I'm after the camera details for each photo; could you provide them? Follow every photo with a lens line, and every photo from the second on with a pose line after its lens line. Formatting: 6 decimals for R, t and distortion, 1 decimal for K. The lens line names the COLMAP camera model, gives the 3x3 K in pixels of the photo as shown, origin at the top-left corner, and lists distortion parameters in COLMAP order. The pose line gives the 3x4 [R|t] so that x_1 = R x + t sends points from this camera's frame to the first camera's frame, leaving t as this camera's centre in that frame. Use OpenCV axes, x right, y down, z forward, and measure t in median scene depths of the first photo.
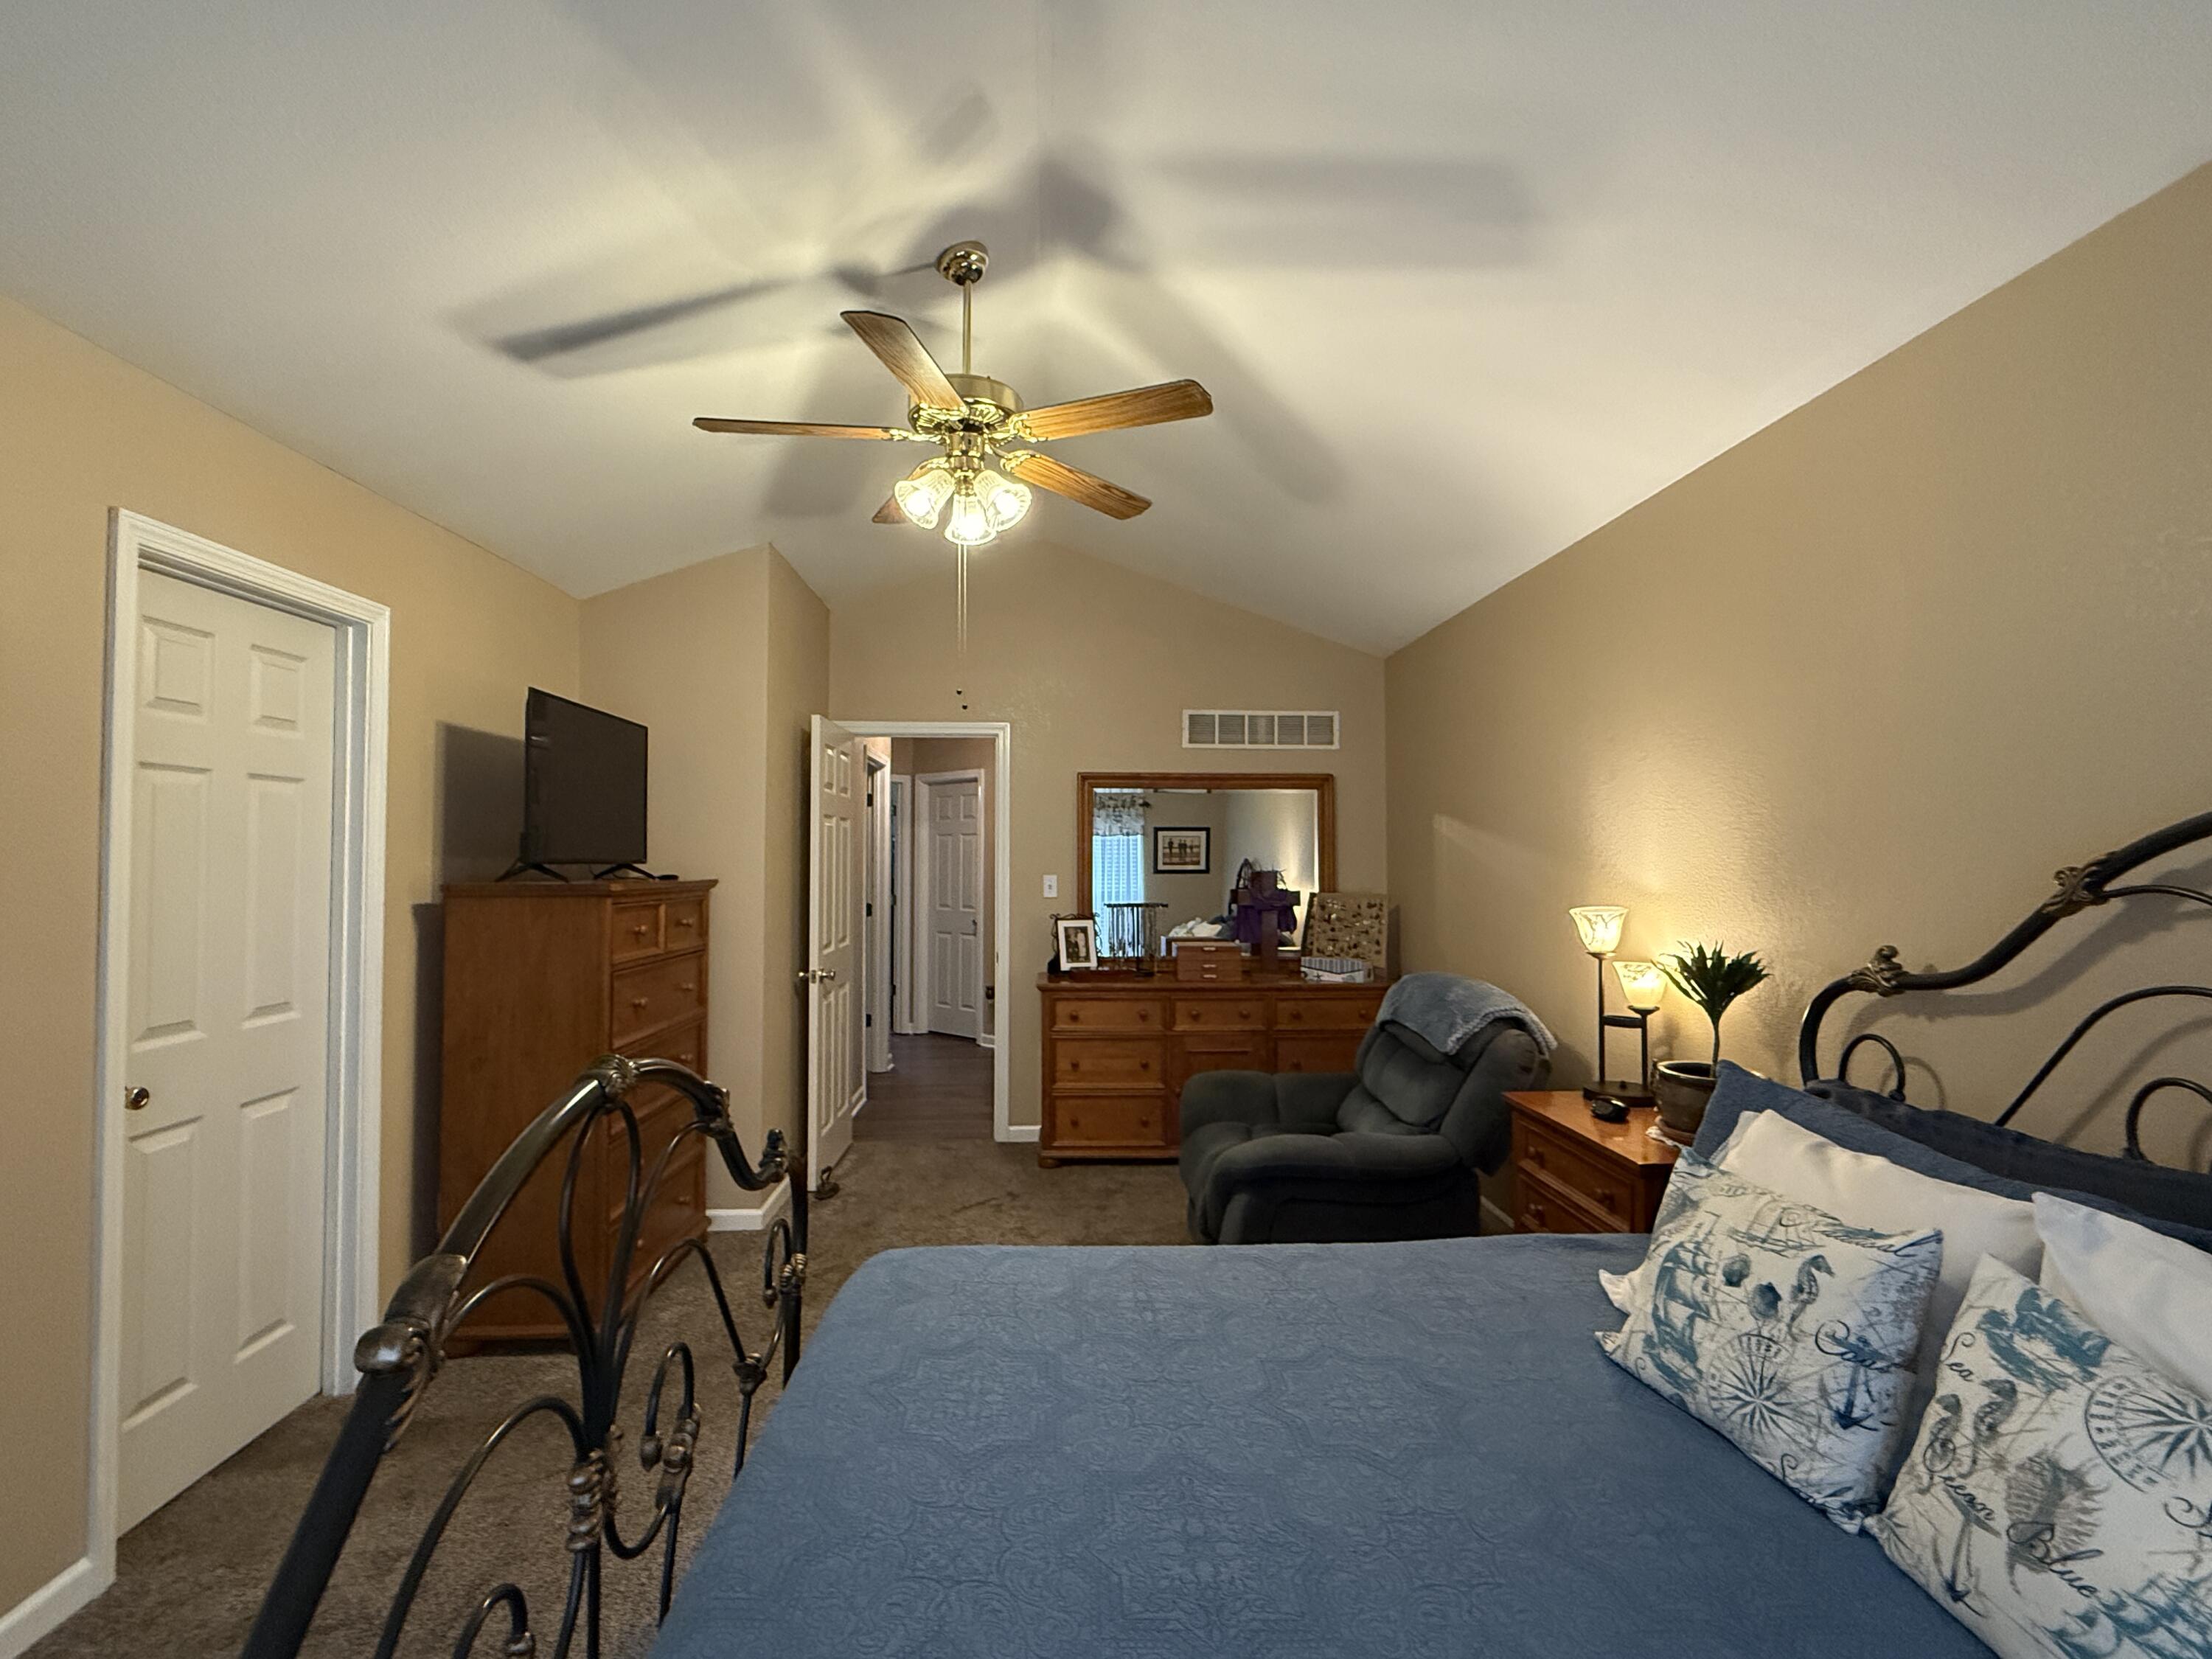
lens RADIAL K [[1057.0, 0, 1102.7], [0, 1057.0, 833.4], [0, 0, 1]] dist [0.002448, 0.001843]
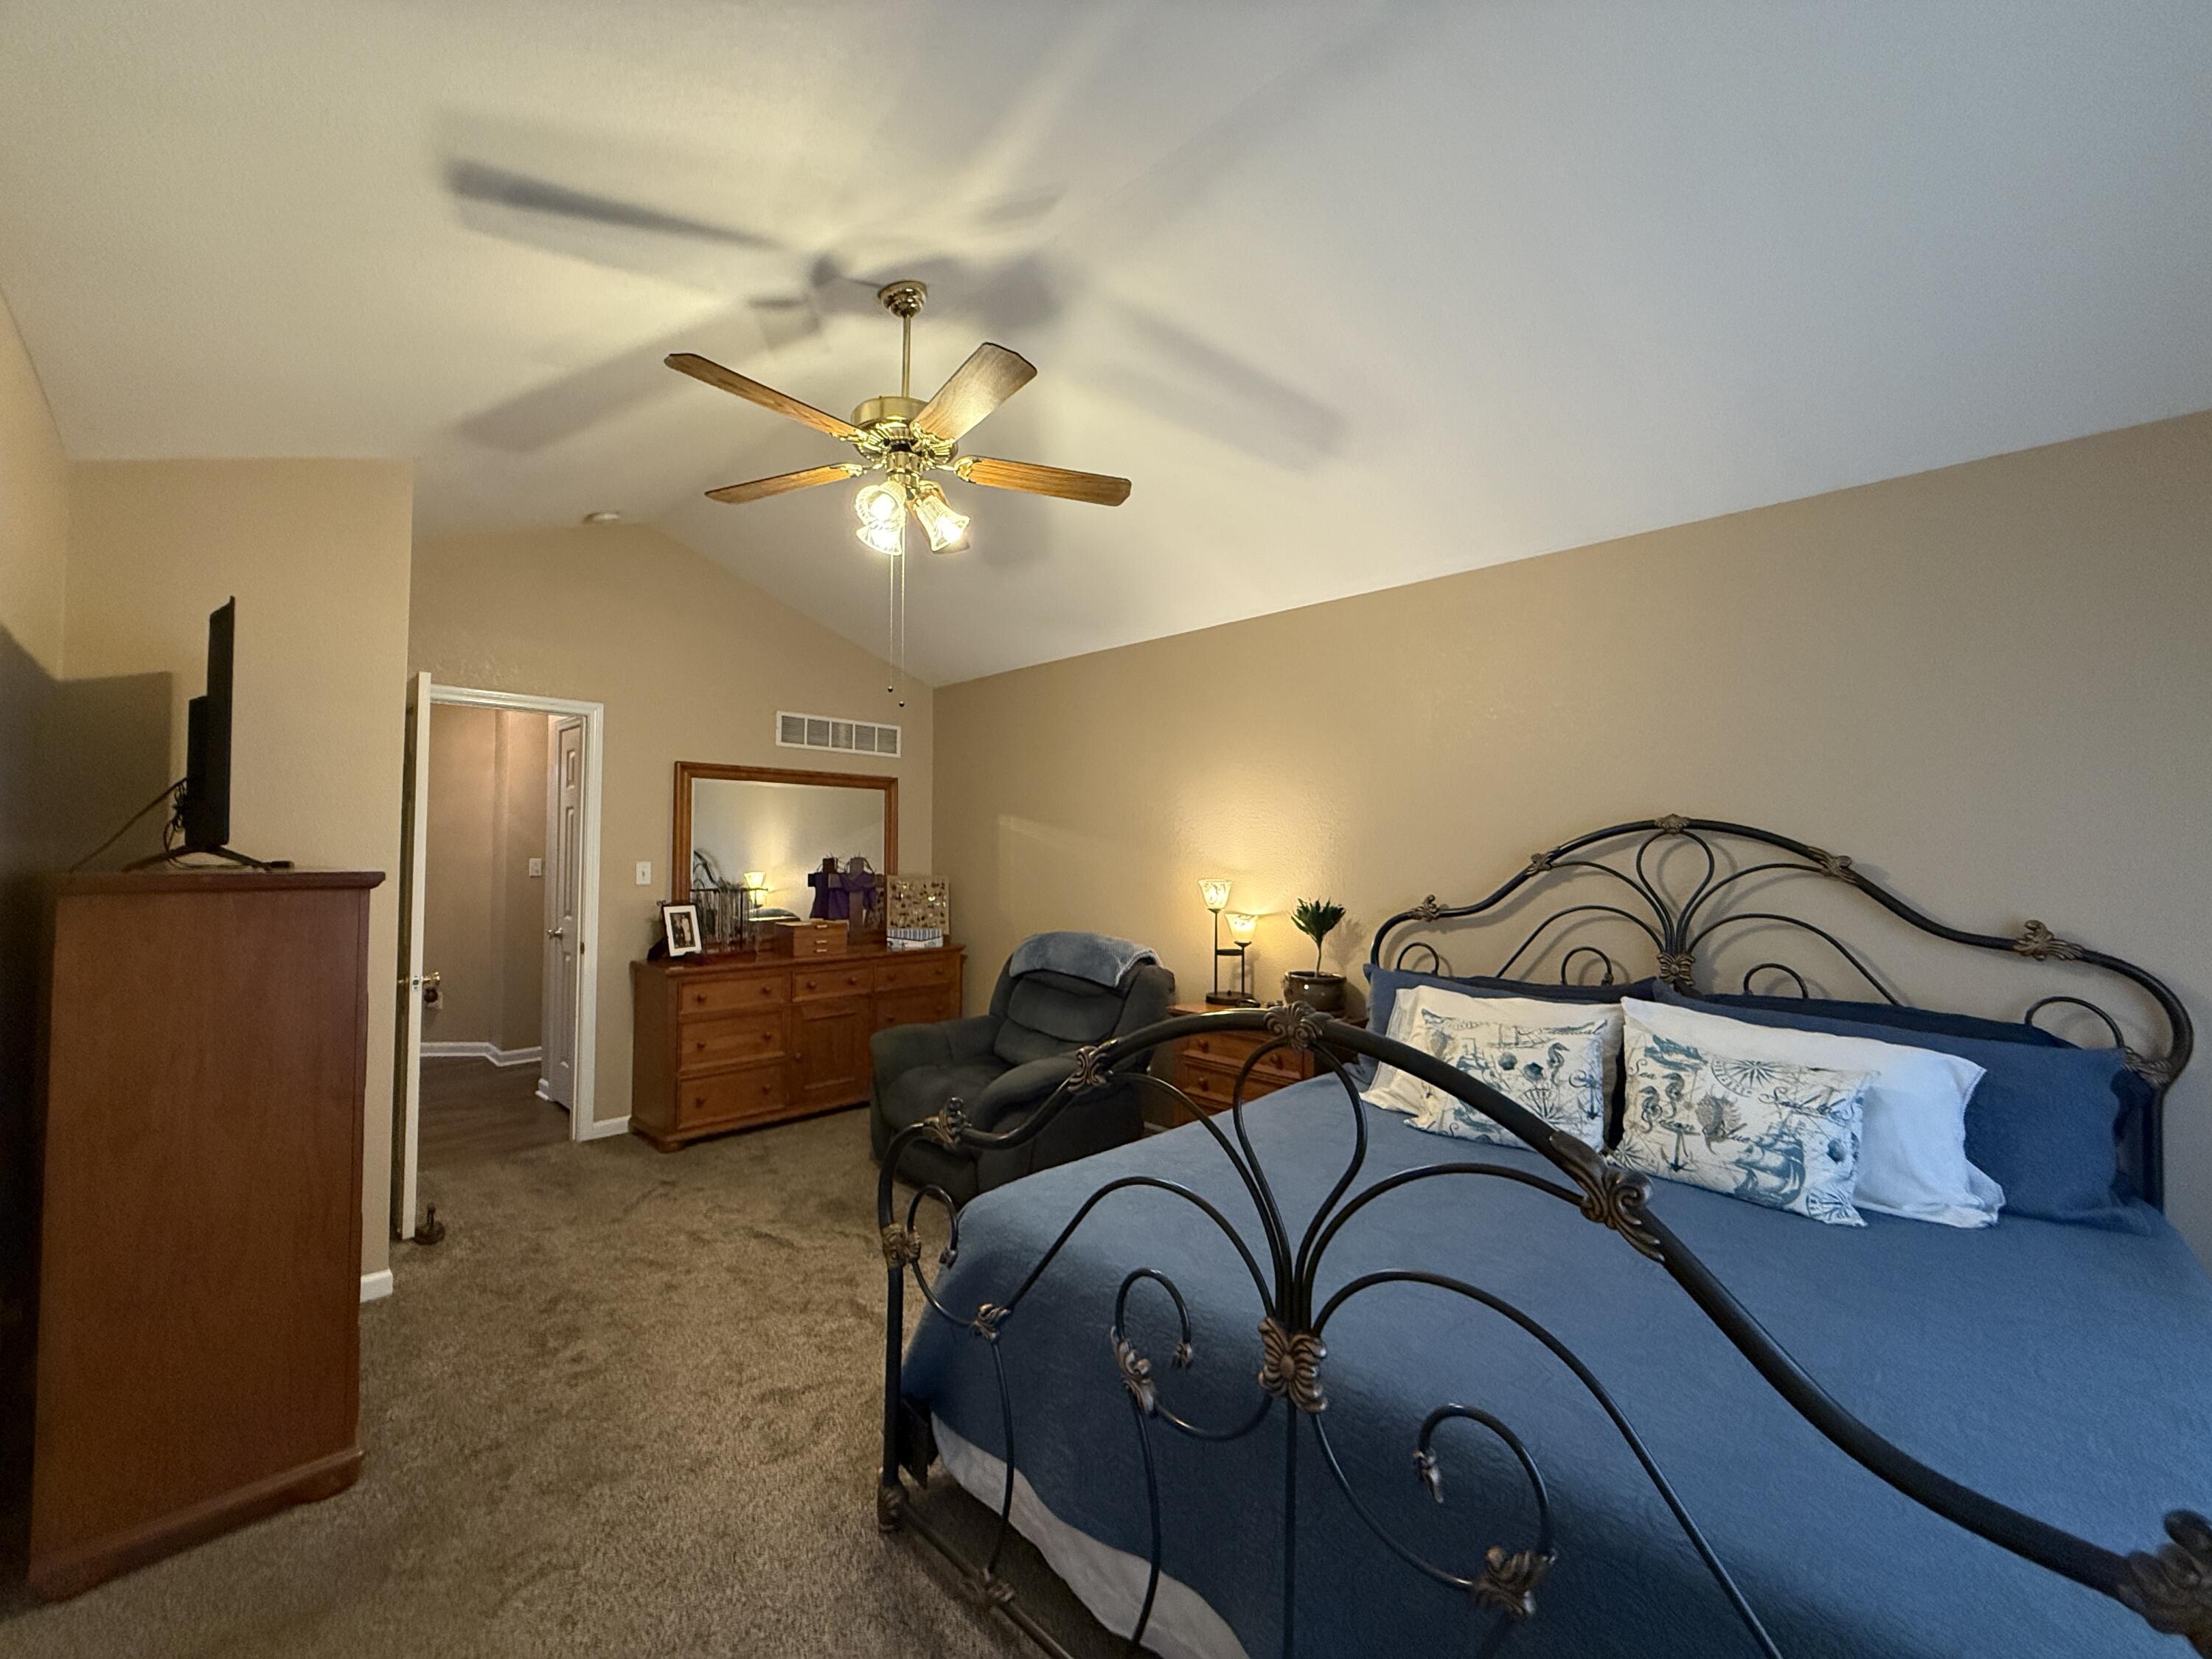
lens RADIAL K [[886.5, 0, 1103.5], [0, 886.5, 830.9], [0, 0, 1]] dist [0.005781, 0.000400]
pose [[0.732296, 0.019688, 0.680701, -0.528665], [-0.021552, 0.999751, -0.005731, 0.009966], [-0.680645, -0.010473, 0.732539, 0.164996]]
